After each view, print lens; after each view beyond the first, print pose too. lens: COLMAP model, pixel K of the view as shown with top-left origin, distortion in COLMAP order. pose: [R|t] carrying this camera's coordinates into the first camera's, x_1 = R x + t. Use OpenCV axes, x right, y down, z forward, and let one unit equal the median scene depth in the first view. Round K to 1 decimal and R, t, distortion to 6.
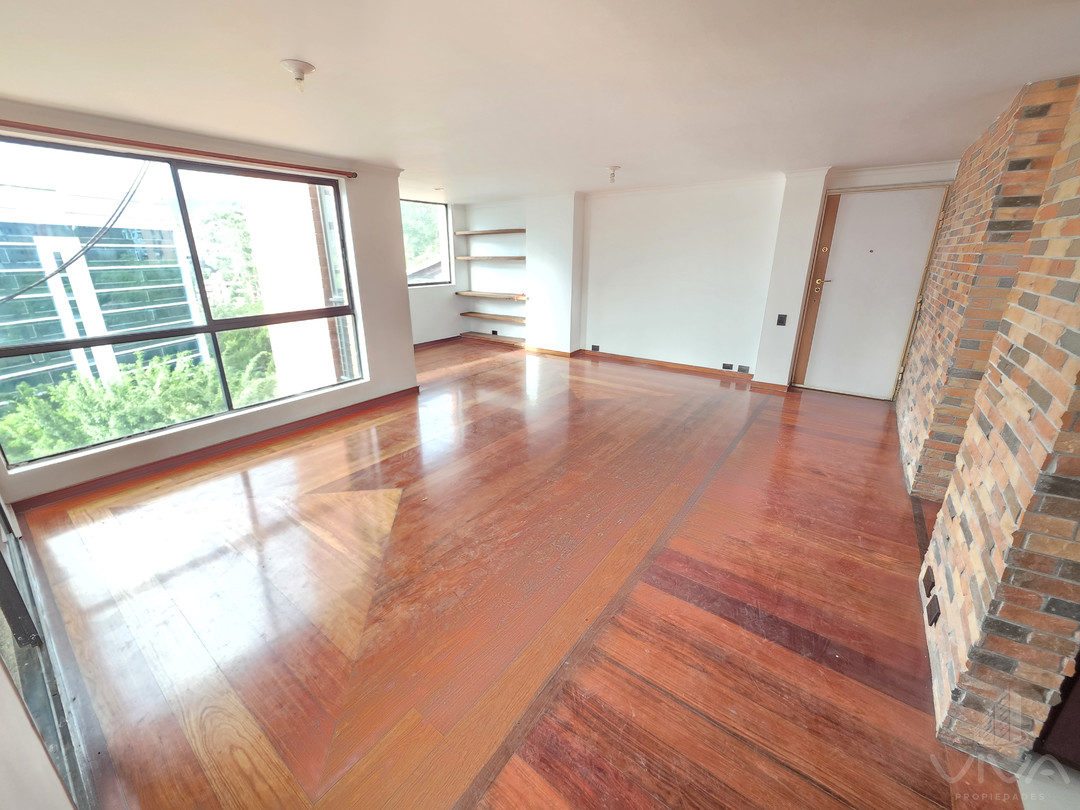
lens RADIAL K [[433.1, 0, 535.1], [0, 433.1, 397.0], [0, 0, 1]] dist [0.003809, -0.000034]
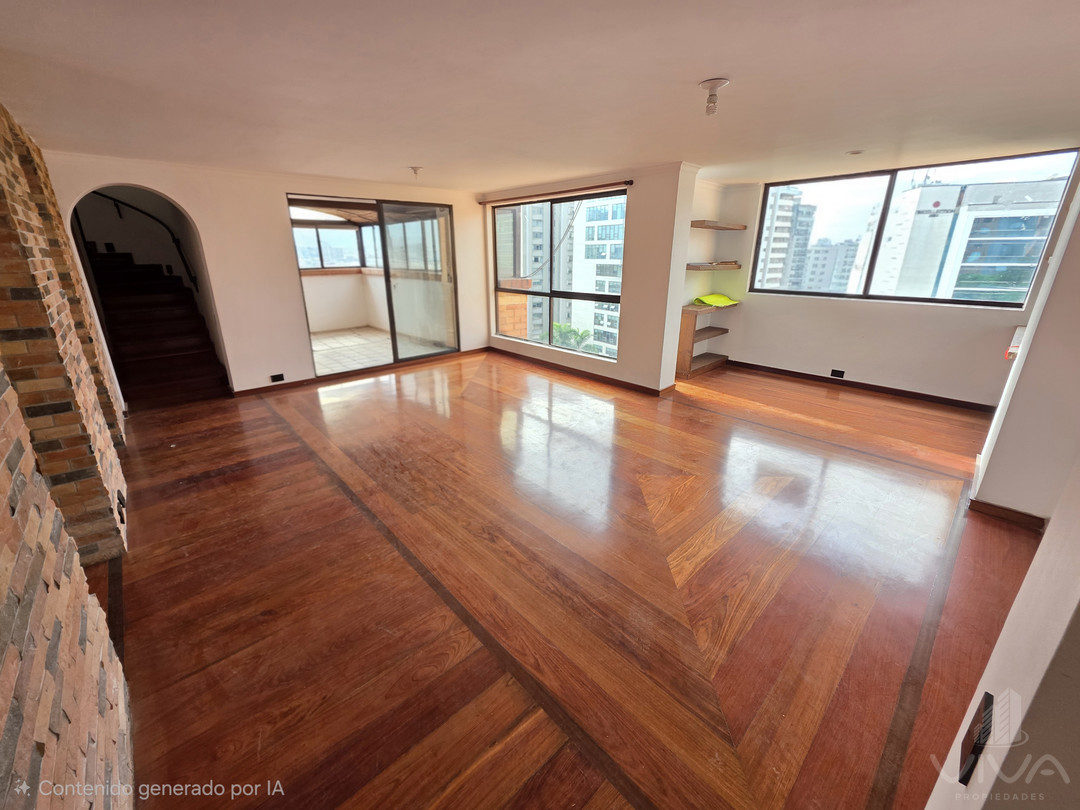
lens RADIAL K [[433.1, 0, 537.5], [0, 433.1, 399.8], [0, 0, 1]] dist [0.003809, -0.000034]
pose [[-0.191280, 0.324572, -0.926318, 1.124769], [-0.302405, 0.878349, 0.370209, -0.464224], [0.933790, 0.350936, -0.069858, 1.363251]]
